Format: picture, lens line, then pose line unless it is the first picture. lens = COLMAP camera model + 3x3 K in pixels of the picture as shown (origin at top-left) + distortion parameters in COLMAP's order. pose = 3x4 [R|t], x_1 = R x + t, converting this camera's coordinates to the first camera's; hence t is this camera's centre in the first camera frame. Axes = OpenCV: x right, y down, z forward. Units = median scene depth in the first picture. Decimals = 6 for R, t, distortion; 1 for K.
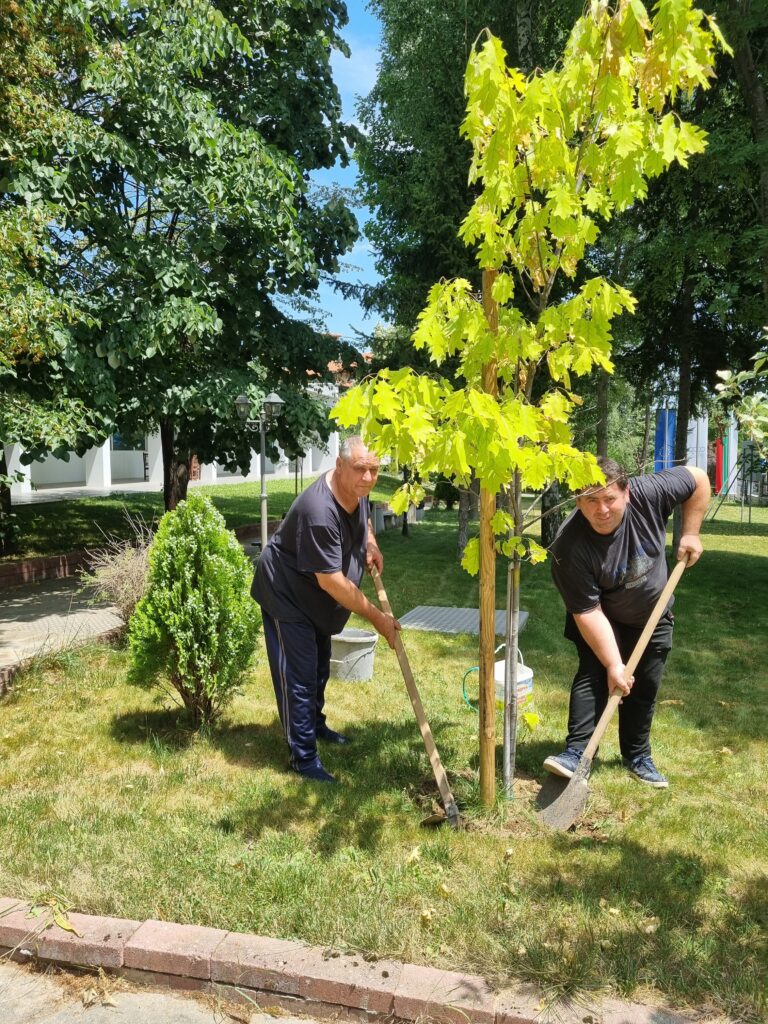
lens RADIAL K [[764.3, 0, 394.4], [0, 764.3, 512.5], [0, 0, 1]] dist [0.051457, -0.049801]
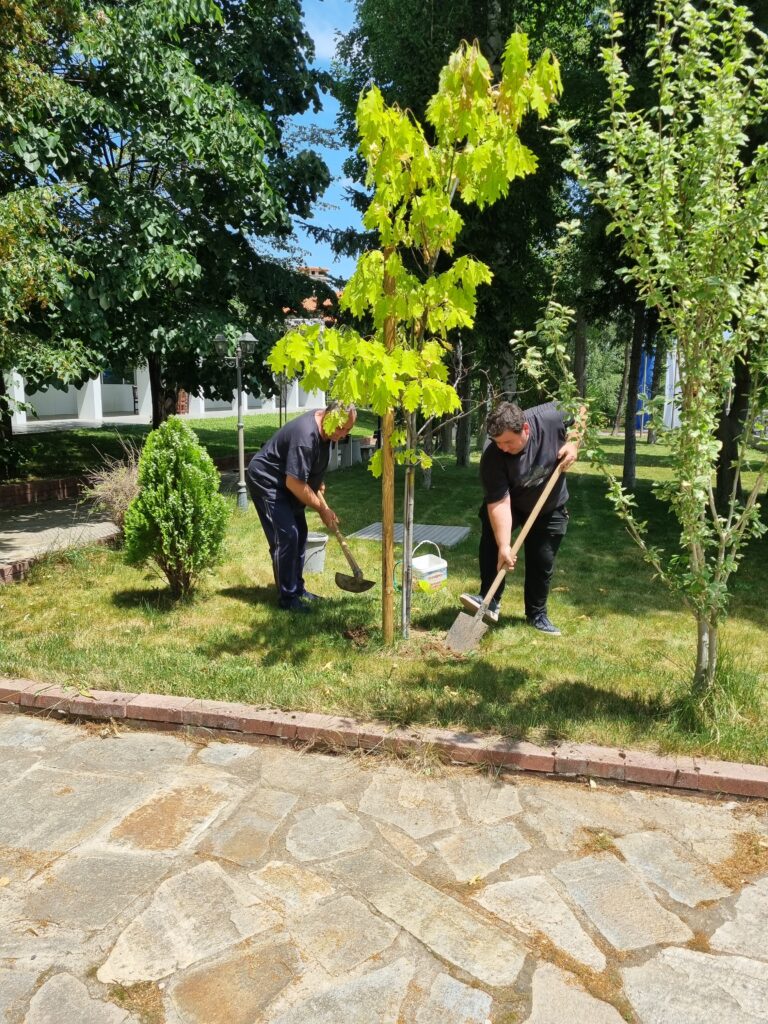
lens RADIAL K [[766.6, 0, 391.4], [0, 766.6, 507.8], [0, 0, 1]] dist [0.058807, -0.049930]
pose [[0.999965, 0.006072, 0.005711, 0.076712], [-0.006484, 0.997156, 0.075079, 0.022438], [-0.005239, -0.075114, 0.997161, -0.234302]]
